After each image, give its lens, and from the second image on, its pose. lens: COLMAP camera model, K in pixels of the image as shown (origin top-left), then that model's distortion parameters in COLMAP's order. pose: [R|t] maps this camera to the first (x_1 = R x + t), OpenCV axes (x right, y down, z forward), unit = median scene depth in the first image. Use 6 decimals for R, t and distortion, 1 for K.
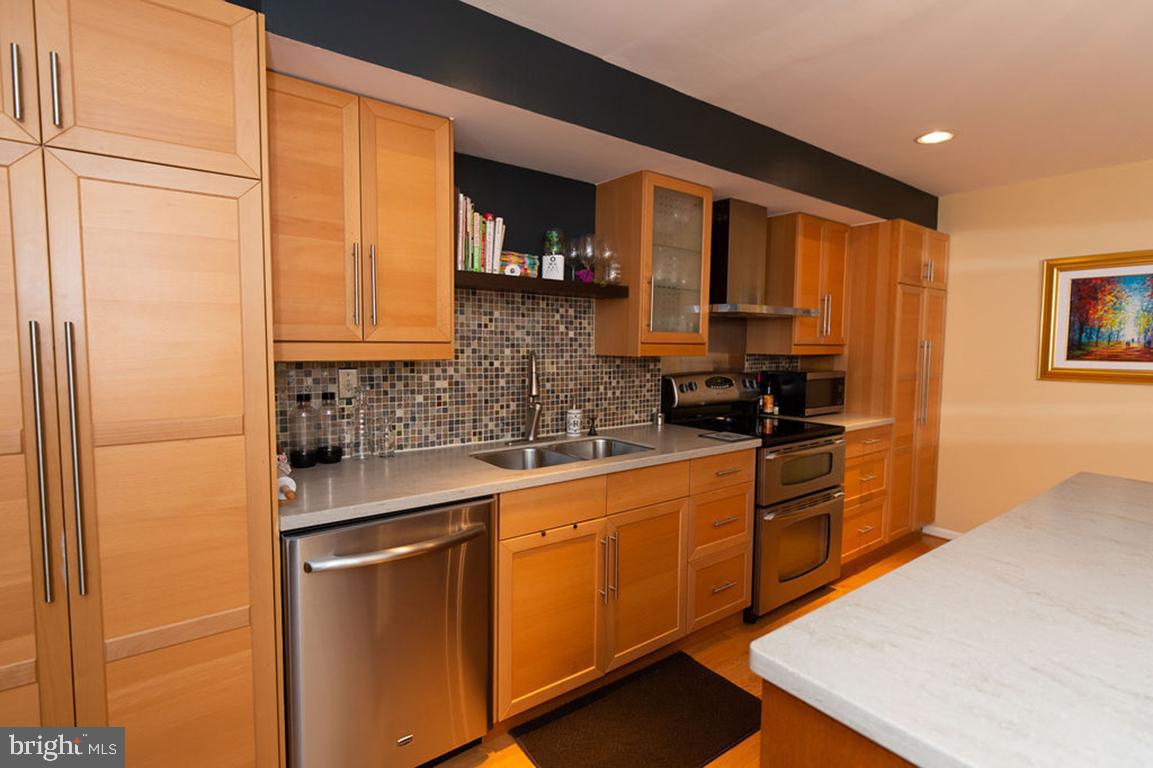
lens RADIAL K [[560.2, 0, 578.7], [0, 560.2, 384.1], [0, 0, 1]] dist [-0.004170, -0.000712]
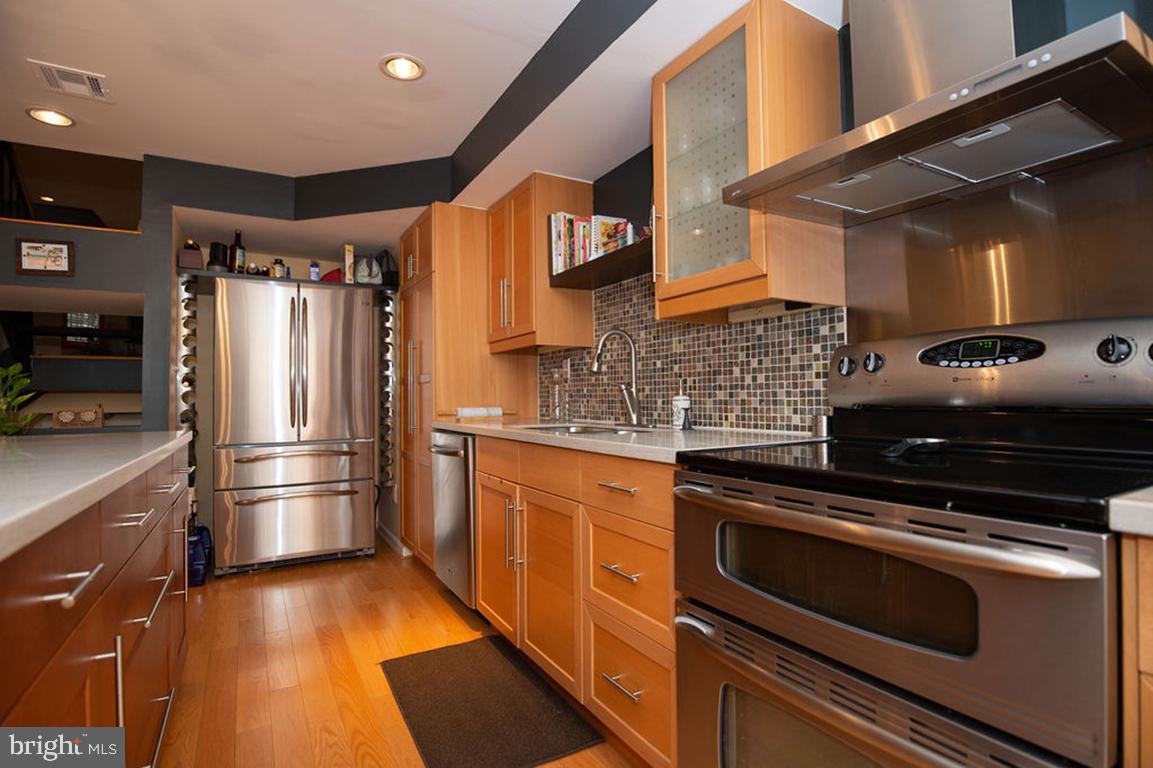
lens RADIAL K [[560.2, 0, 565.8], [0, 560.2, 388.6], [0, 0, 1]] dist [-0.004170, -0.000712]
pose [[-0.140980, -0.025240, -0.989691, 0.787728], [-0.068934, 0.997499, -0.015620, 0.056737], [0.987610, 0.066021, -0.142368, 0.920155]]
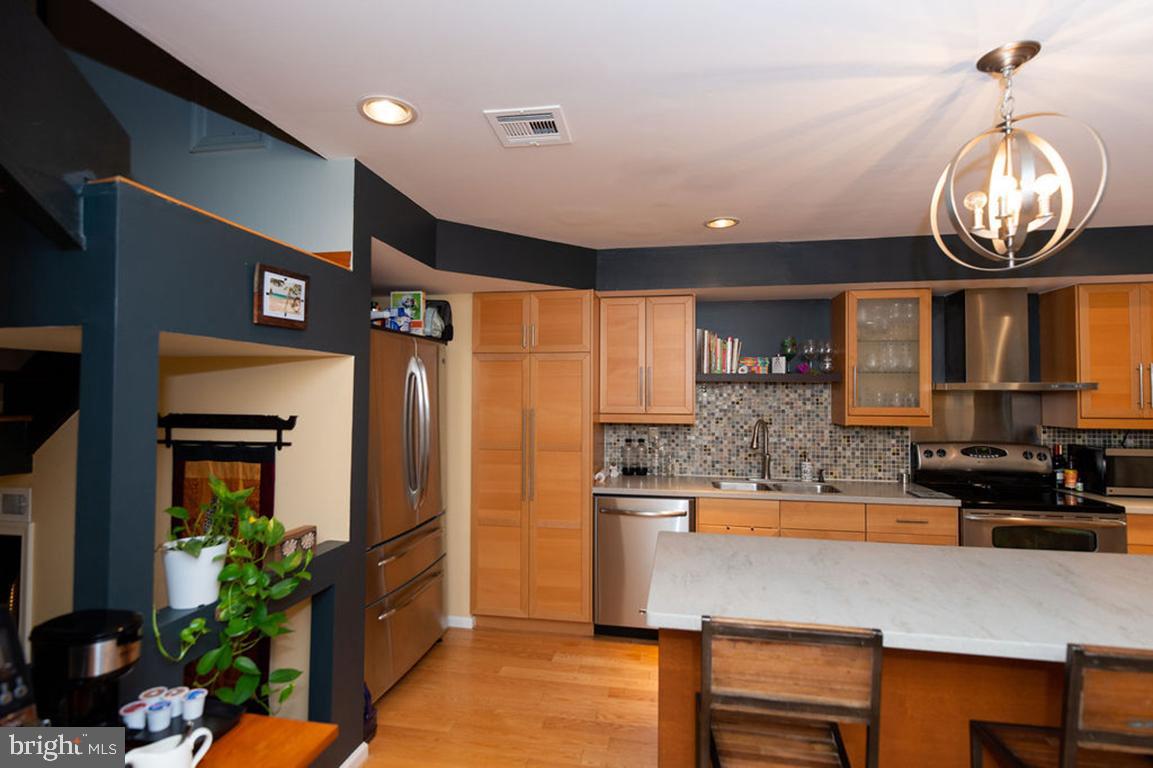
lens RADIAL K [[560.2, 0, 568.7], [0, 560.2, 384.8], [0, 0, 1]] dist [-0.004170, -0.000712]
pose [[0.669687, -0.022806, -0.742293, 0.611202], [-0.055179, 0.995238, -0.080359, -0.000963], [0.740591, 0.094774, 0.665239, -0.367625]]
